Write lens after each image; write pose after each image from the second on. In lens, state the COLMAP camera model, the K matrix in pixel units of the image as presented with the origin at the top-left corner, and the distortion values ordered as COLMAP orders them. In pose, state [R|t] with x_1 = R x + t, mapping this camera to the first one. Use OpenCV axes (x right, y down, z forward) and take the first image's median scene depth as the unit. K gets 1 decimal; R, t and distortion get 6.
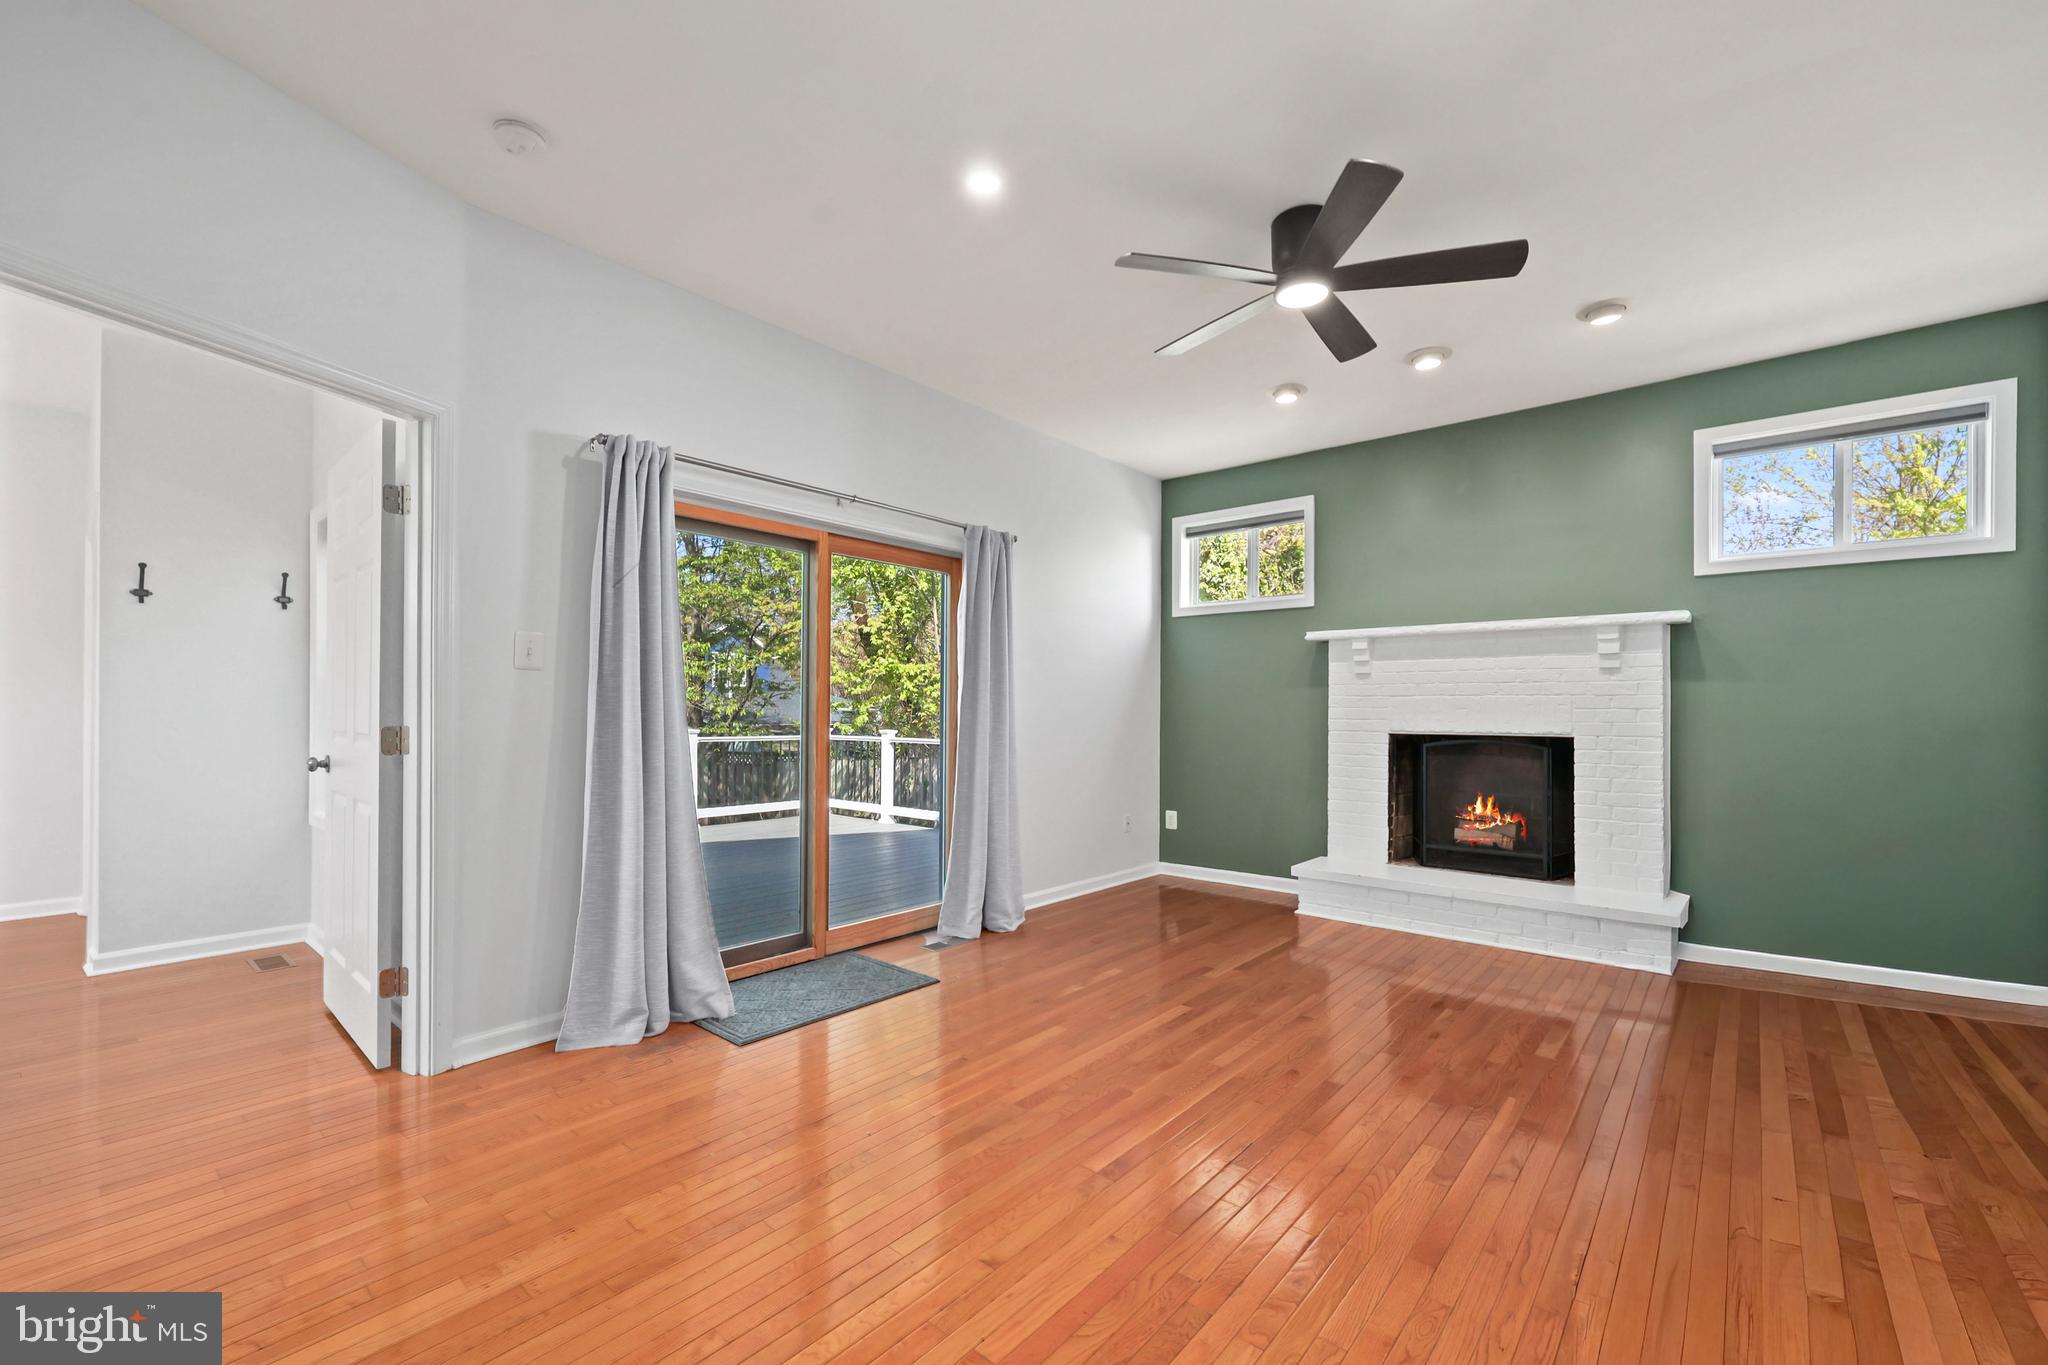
lens RADIAL K [[835.4, 0, 1036.6], [0, 835.4, 711.4], [0, 0, 1]] dist [-0.002454, 0.001331]
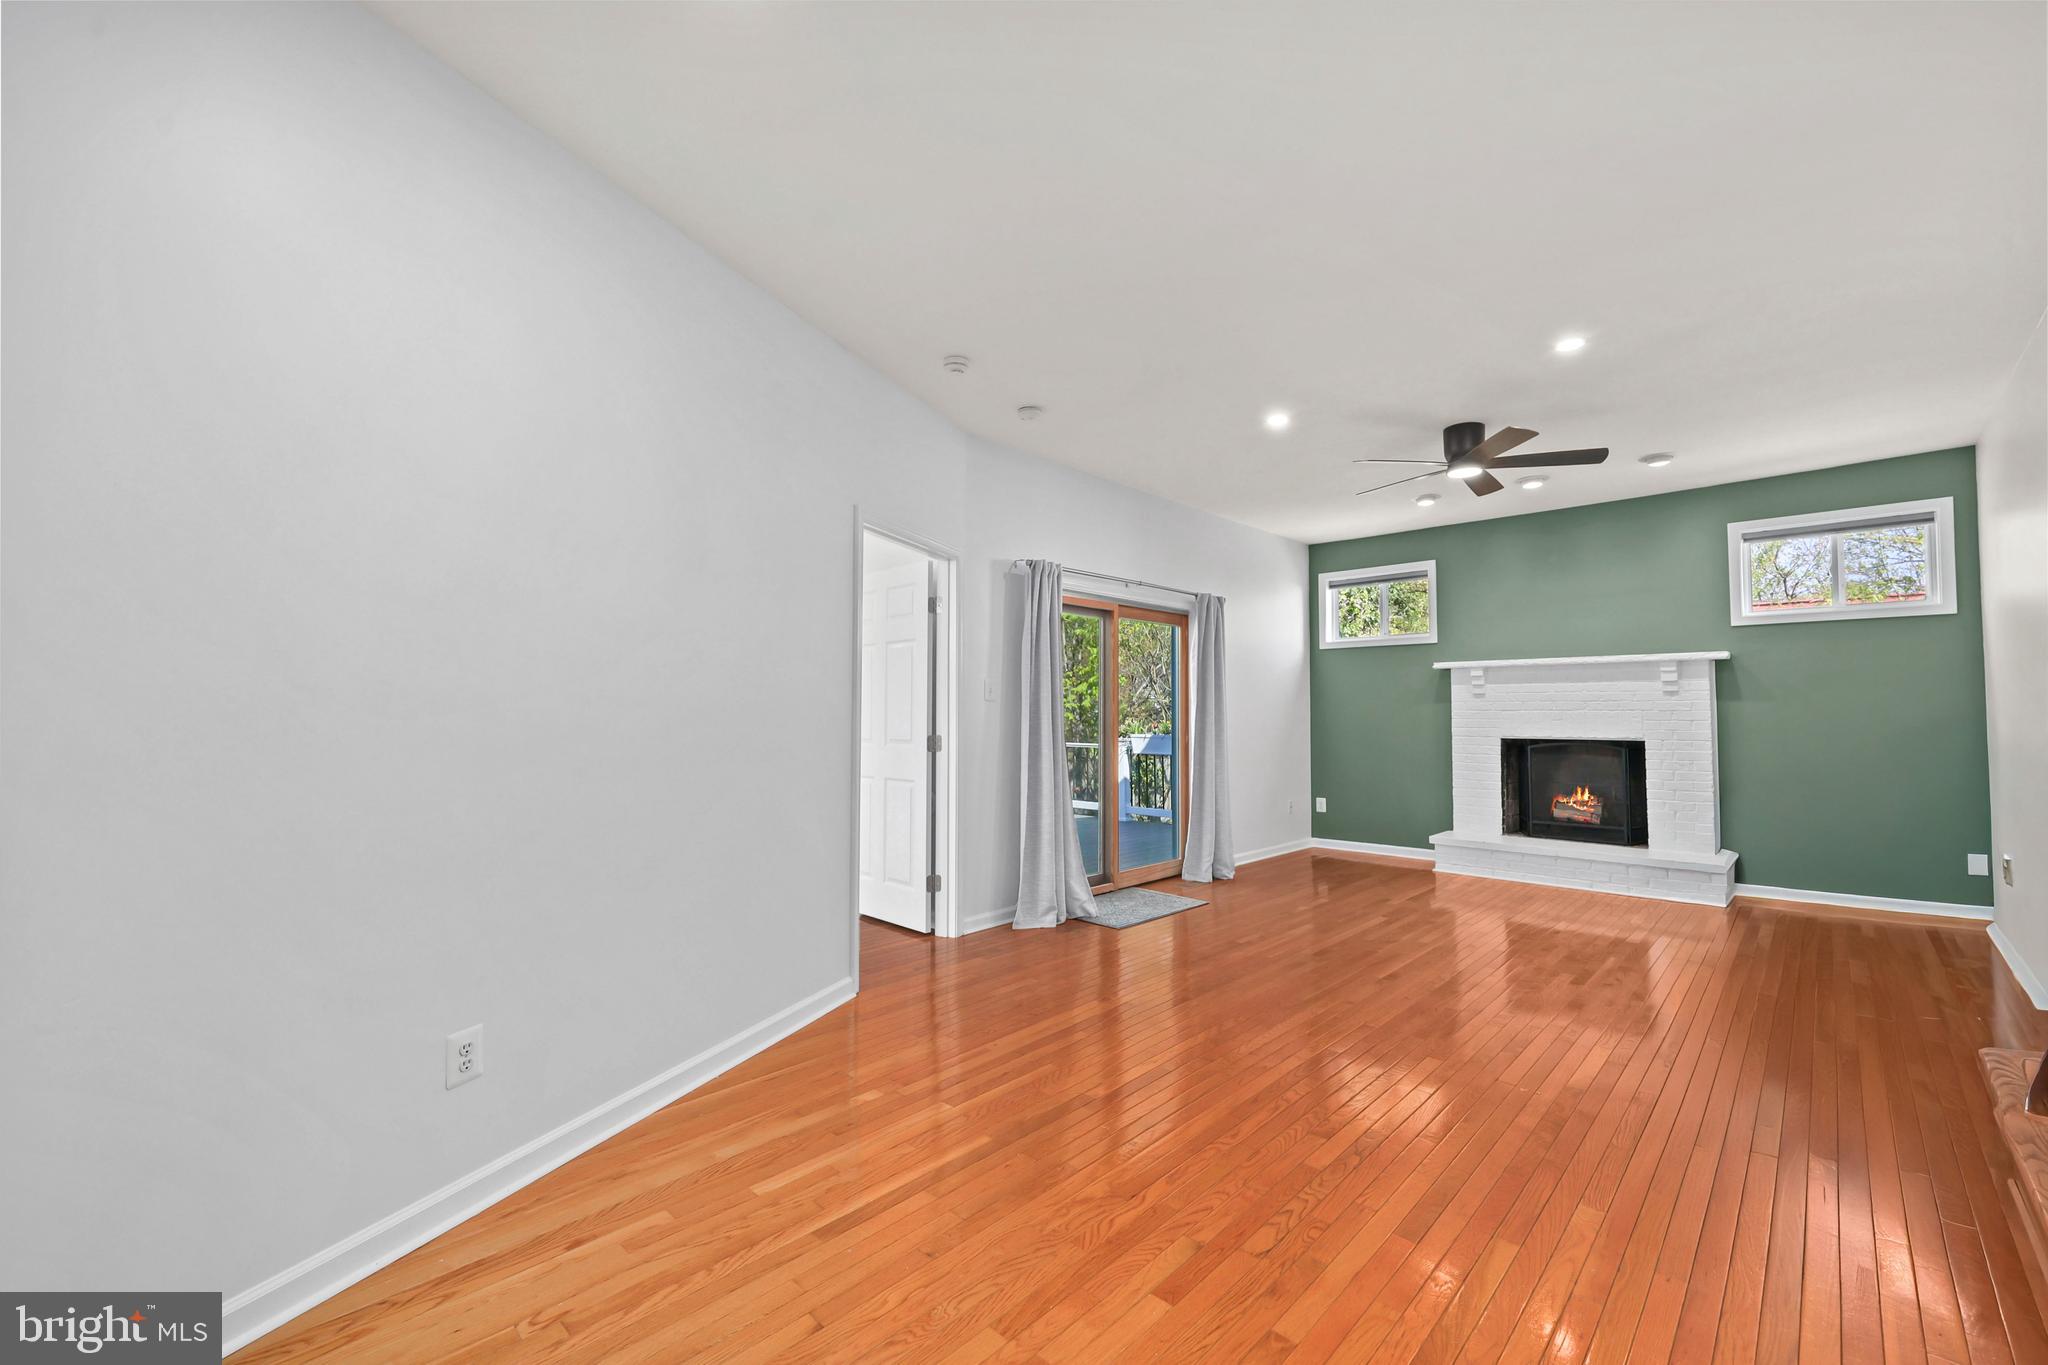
lens RADIAL K [[835.4, 0, 1016.1], [0, 835.4, 684.9], [0, 0, 1]] dist [-0.002454, 0.001331]
pose [[0.997467, -0.005905, -0.070886, -0.310018], [0.003276, 0.999304, -0.037150, -0.014153], [0.071056, 0.036824, 0.996792, -0.475553]]
